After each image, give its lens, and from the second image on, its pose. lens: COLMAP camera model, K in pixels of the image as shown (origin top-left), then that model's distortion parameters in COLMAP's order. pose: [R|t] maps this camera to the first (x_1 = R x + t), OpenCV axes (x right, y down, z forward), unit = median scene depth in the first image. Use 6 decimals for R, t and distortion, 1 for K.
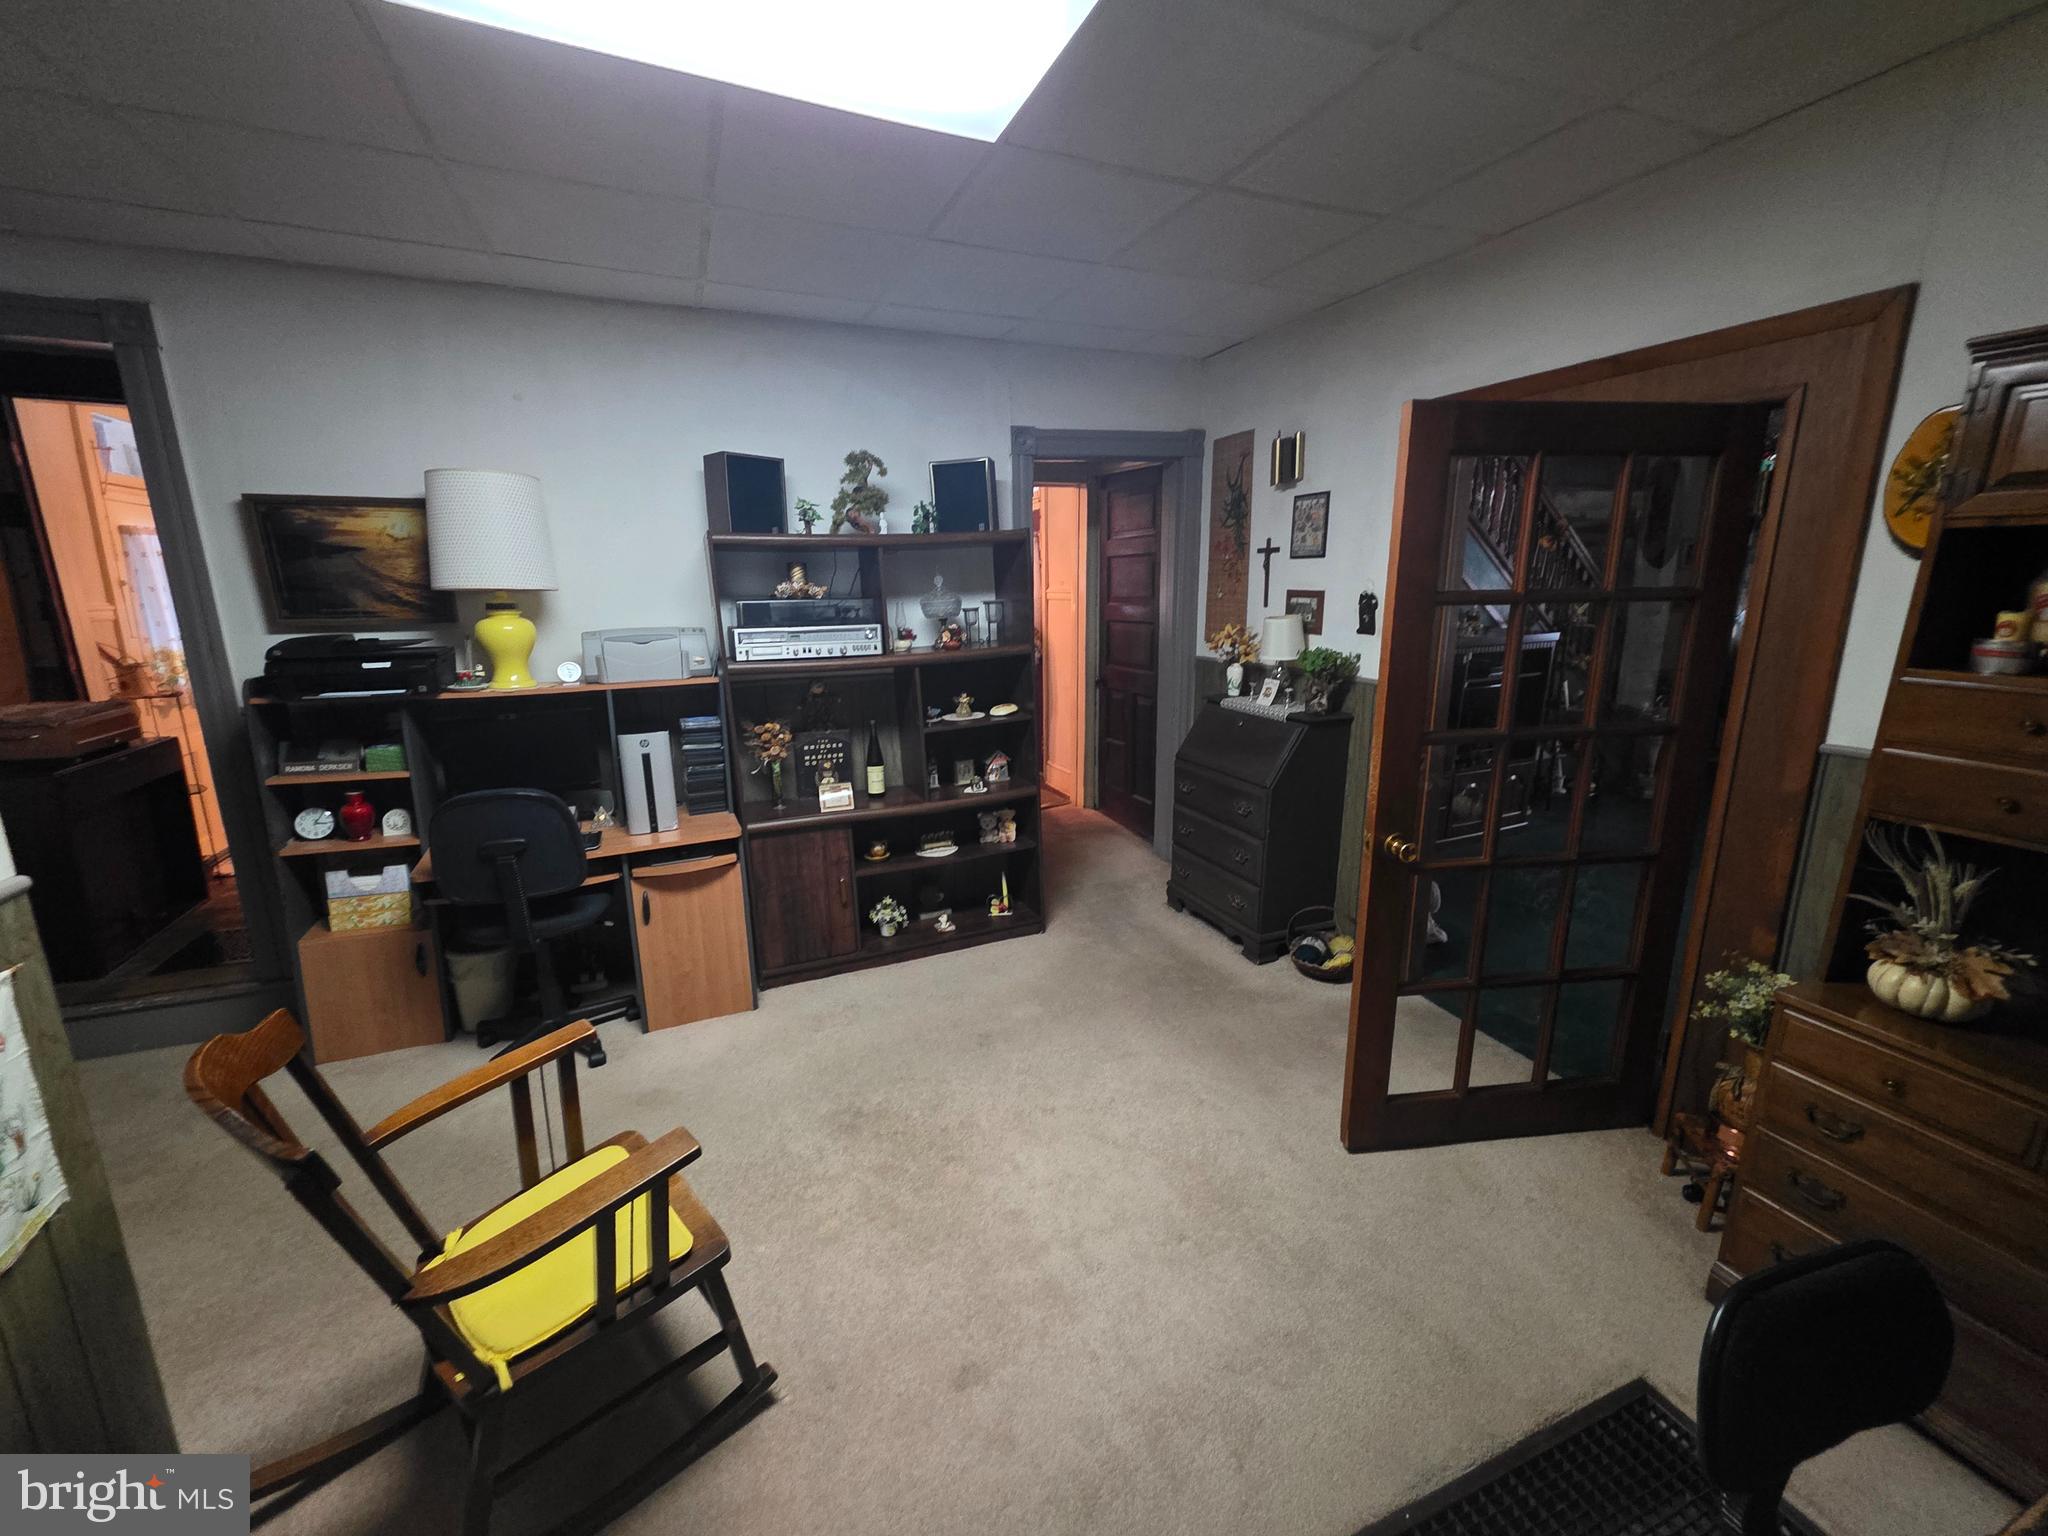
lens RADIAL K [[820.0, 0, 1022.7], [0, 820.0, 763.2], [0, 0, 1]] dist [-0.003207, 0.001601]
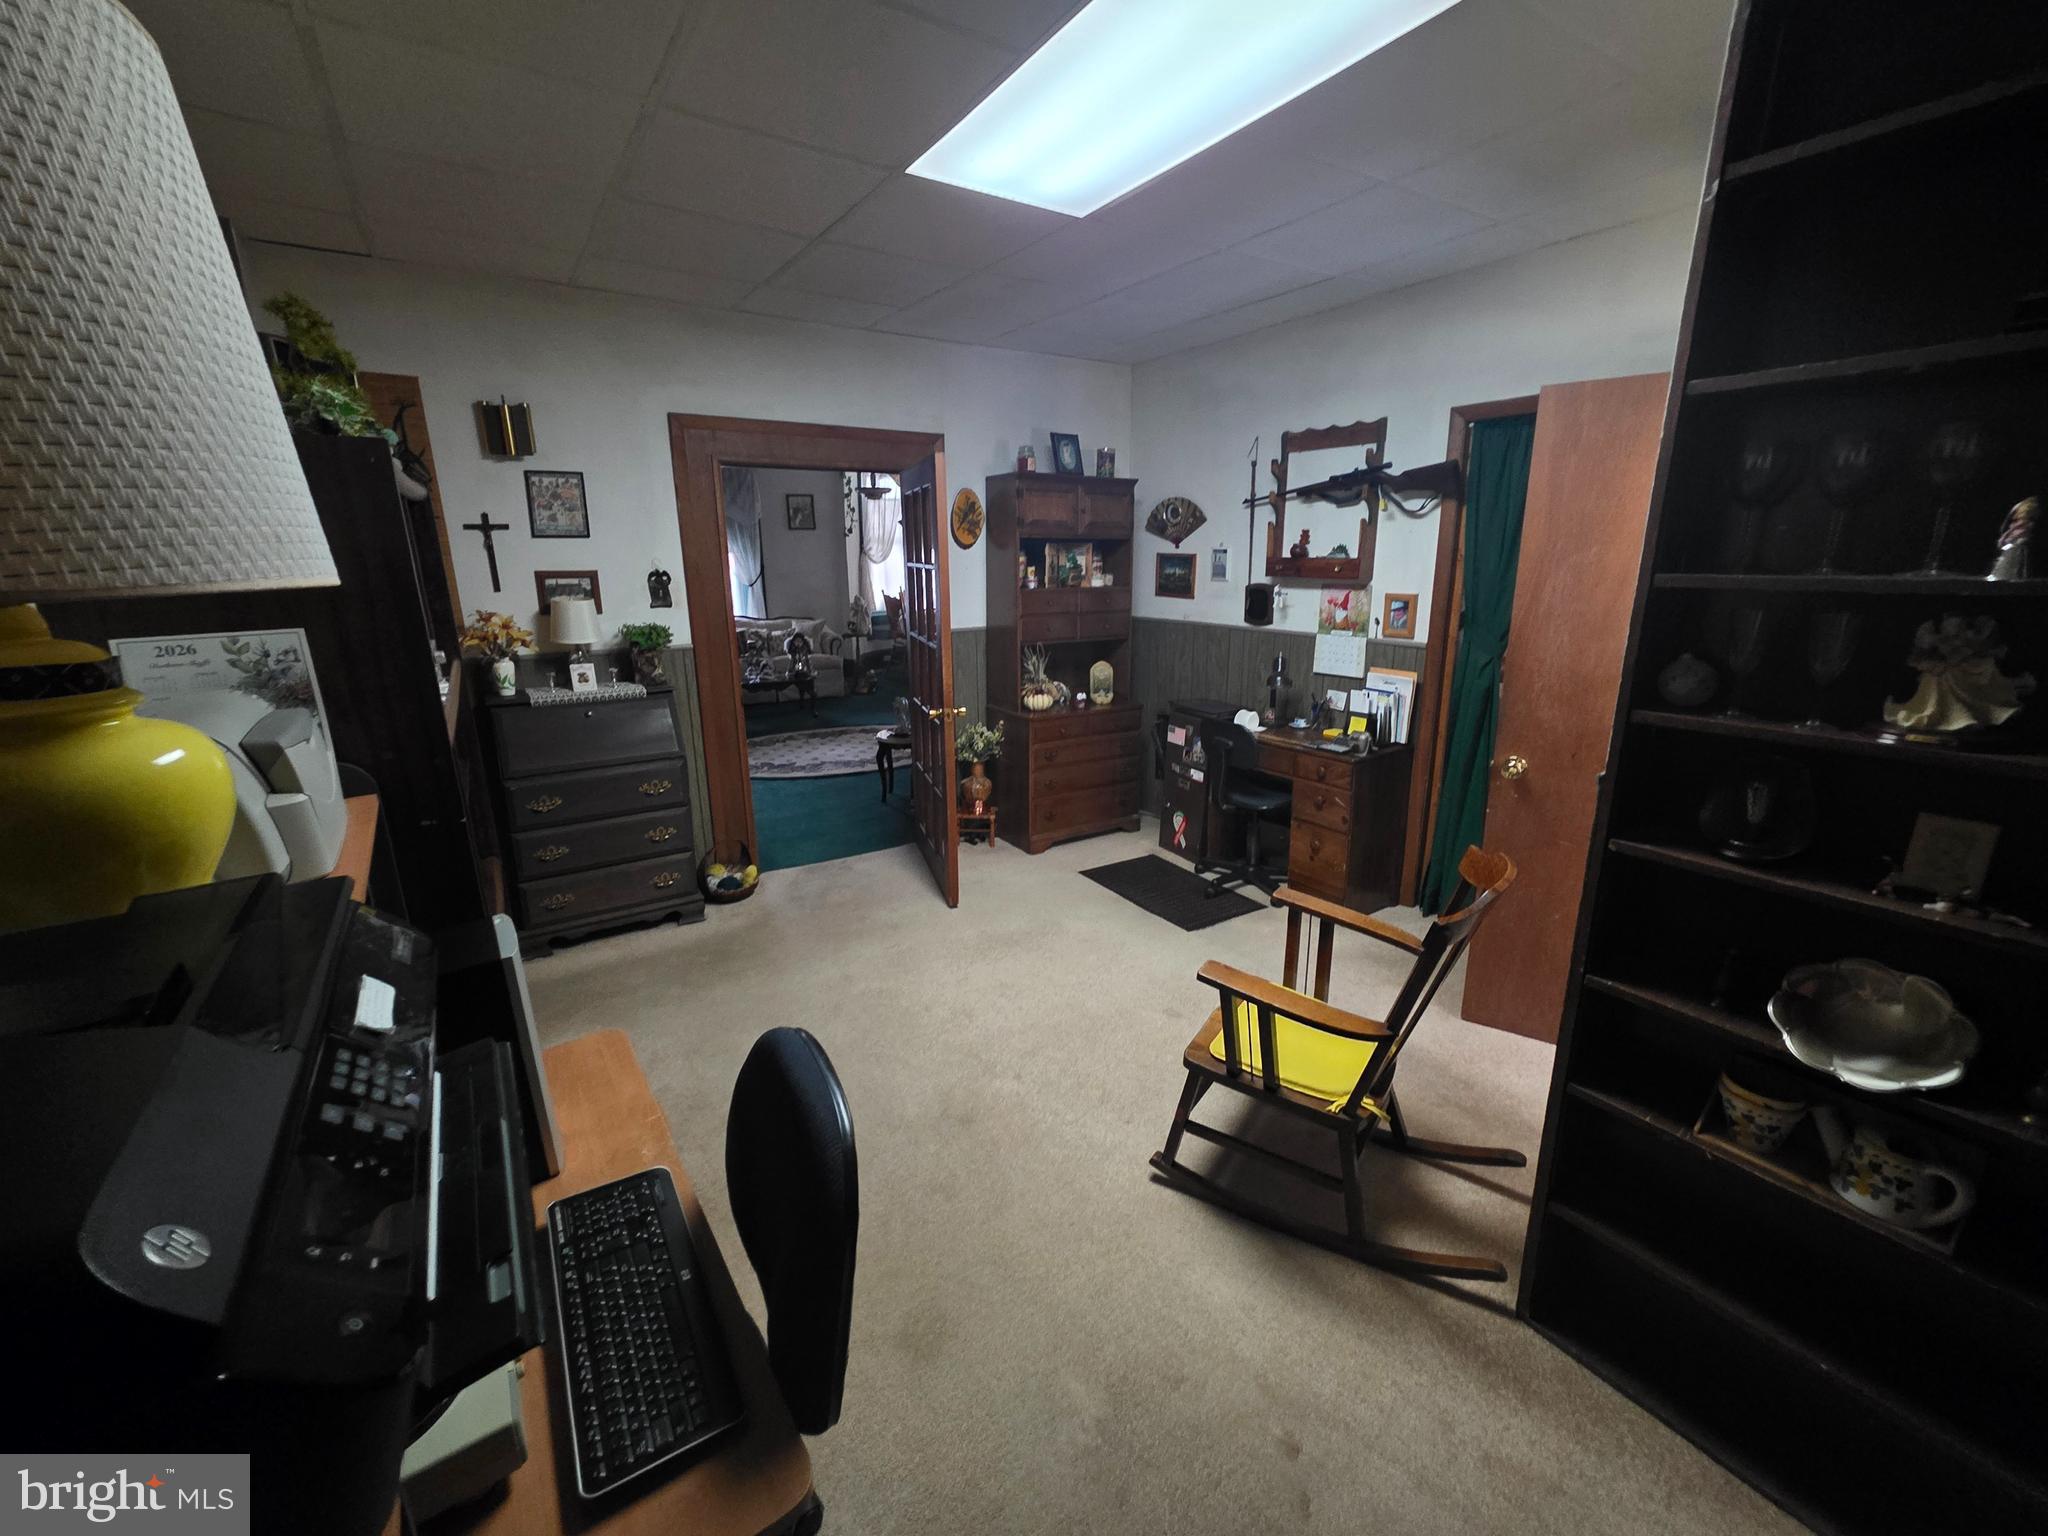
lens RADIAL K [[820.0, 0, 1017.9], [0, 820.0, 756.9], [0, 0, 1]] dist [-0.003207, 0.001601]
pose [[-0.159828, -0.234128, 0.958978, -0.738584], [0.226306, 0.936903, 0.266456, -0.142180], [-0.960854, 0.259610, -0.096759, 0.638034]]
